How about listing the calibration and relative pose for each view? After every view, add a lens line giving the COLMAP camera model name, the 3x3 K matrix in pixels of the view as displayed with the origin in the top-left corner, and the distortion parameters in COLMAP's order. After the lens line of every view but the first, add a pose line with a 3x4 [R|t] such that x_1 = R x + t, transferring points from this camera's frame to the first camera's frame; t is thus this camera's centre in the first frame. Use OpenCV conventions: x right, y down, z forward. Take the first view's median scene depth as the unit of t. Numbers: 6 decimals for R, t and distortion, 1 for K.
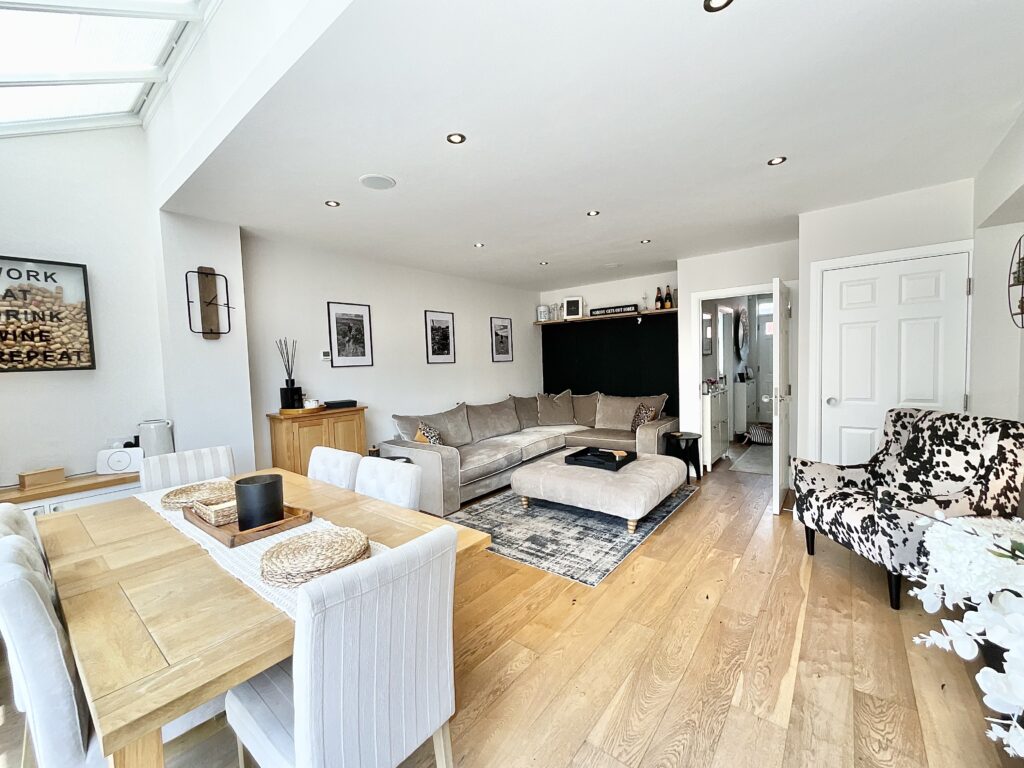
lens RADIAL K [[417.0, 0, 510.9], [0, 417.0, 384.9], [0, 0, 1]] dist [-0.000532, 0.001148]
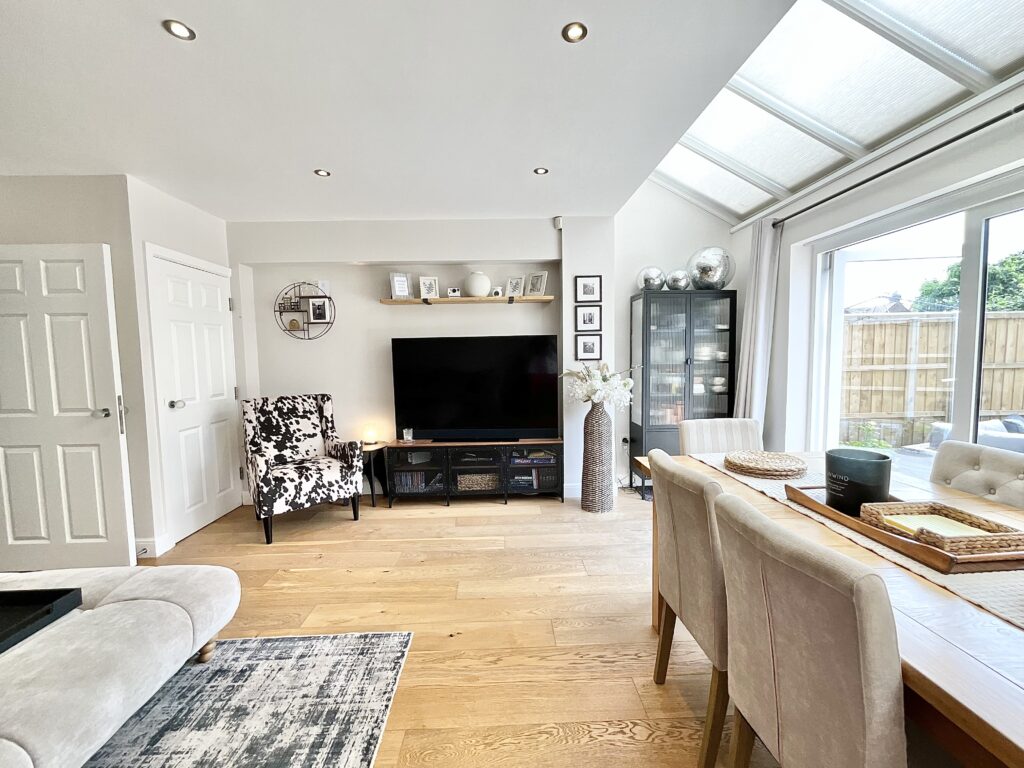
lens RADIAL K [[417.0, 0, 510.9], [0, 417.0, 384.9], [0, 0, 1]] dist [-0.000532, 0.001148]
pose [[-0.650239, -0.009457, 0.759671, -0.487315], [0.083010, 0.993052, 0.083415, -0.021971], [-0.755181, 0.117300, -0.644936, 1.261027]]
